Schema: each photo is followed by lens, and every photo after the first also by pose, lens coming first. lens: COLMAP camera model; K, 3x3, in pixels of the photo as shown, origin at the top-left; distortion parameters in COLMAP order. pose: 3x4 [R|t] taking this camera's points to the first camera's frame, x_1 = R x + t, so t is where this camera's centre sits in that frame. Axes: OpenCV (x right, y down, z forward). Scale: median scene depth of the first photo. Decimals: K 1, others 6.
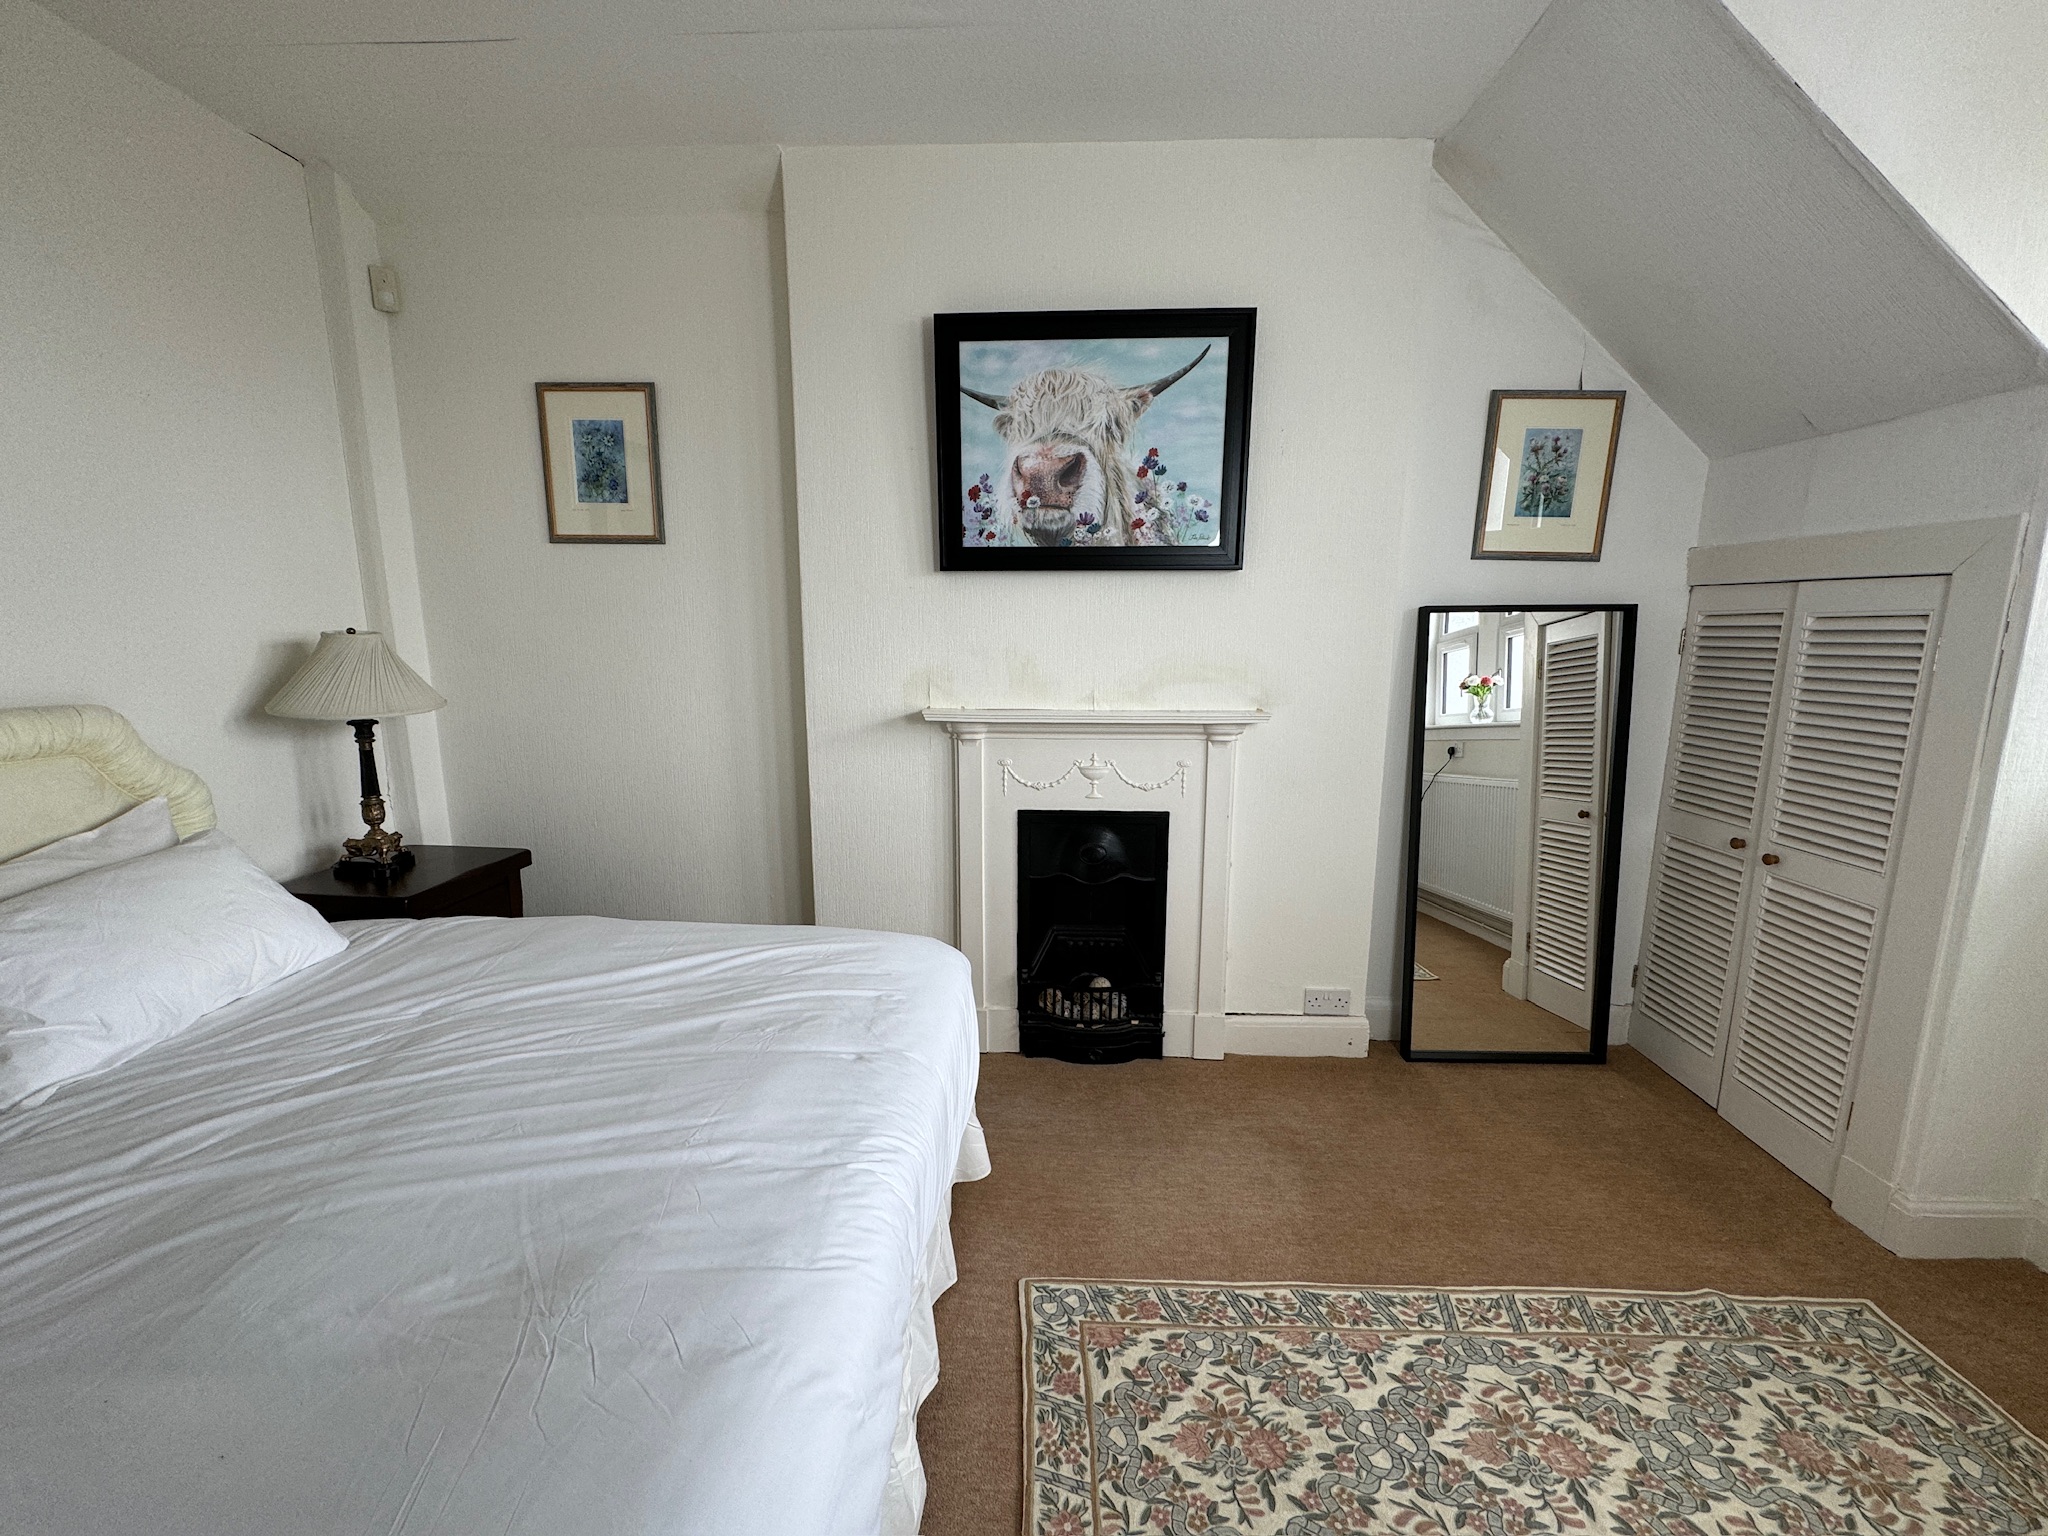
lens RADIAL K [[824.6, 0, 1011.0], [0, 824.6, 771.2], [0, 0, 1]] dist [0.007212, -0.001222]
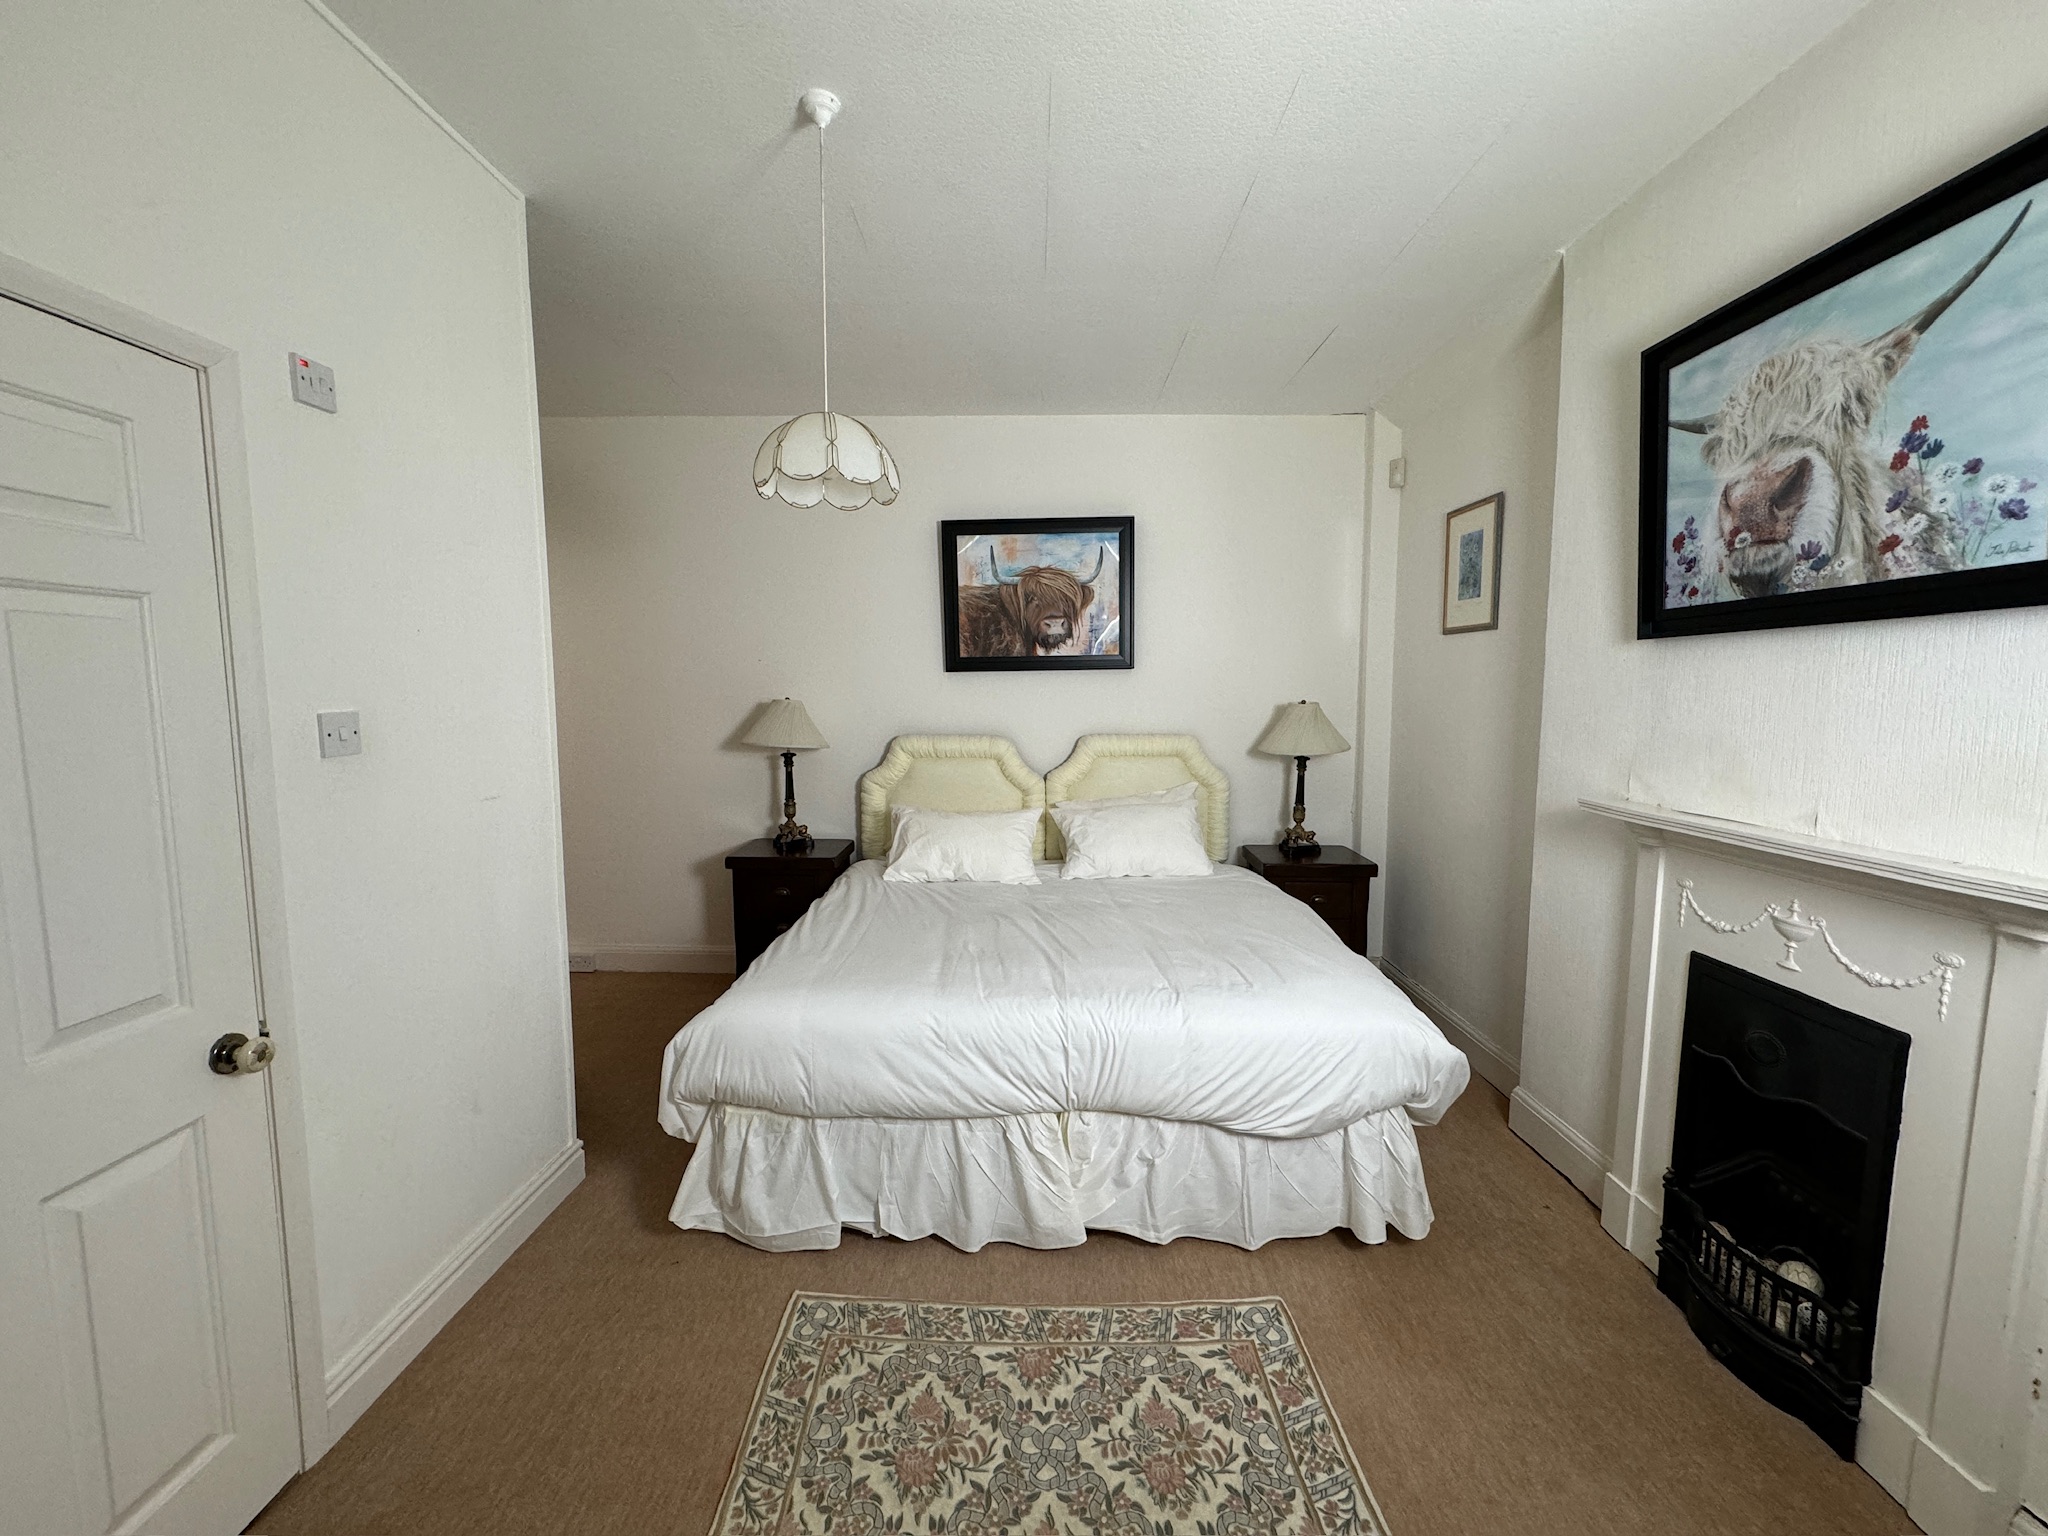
lens RADIAL K [[824.6, 0, 1027.1], [0, 824.6, 773.1], [0, 0, 1]] dist [0.007212, -0.001222]
pose [[0.041300, 0.098449, -0.994285, 0.763191], [-0.174530, 0.980545, 0.089839, -0.078095], [0.983785, 0.169823, 0.057678, 0.367900]]
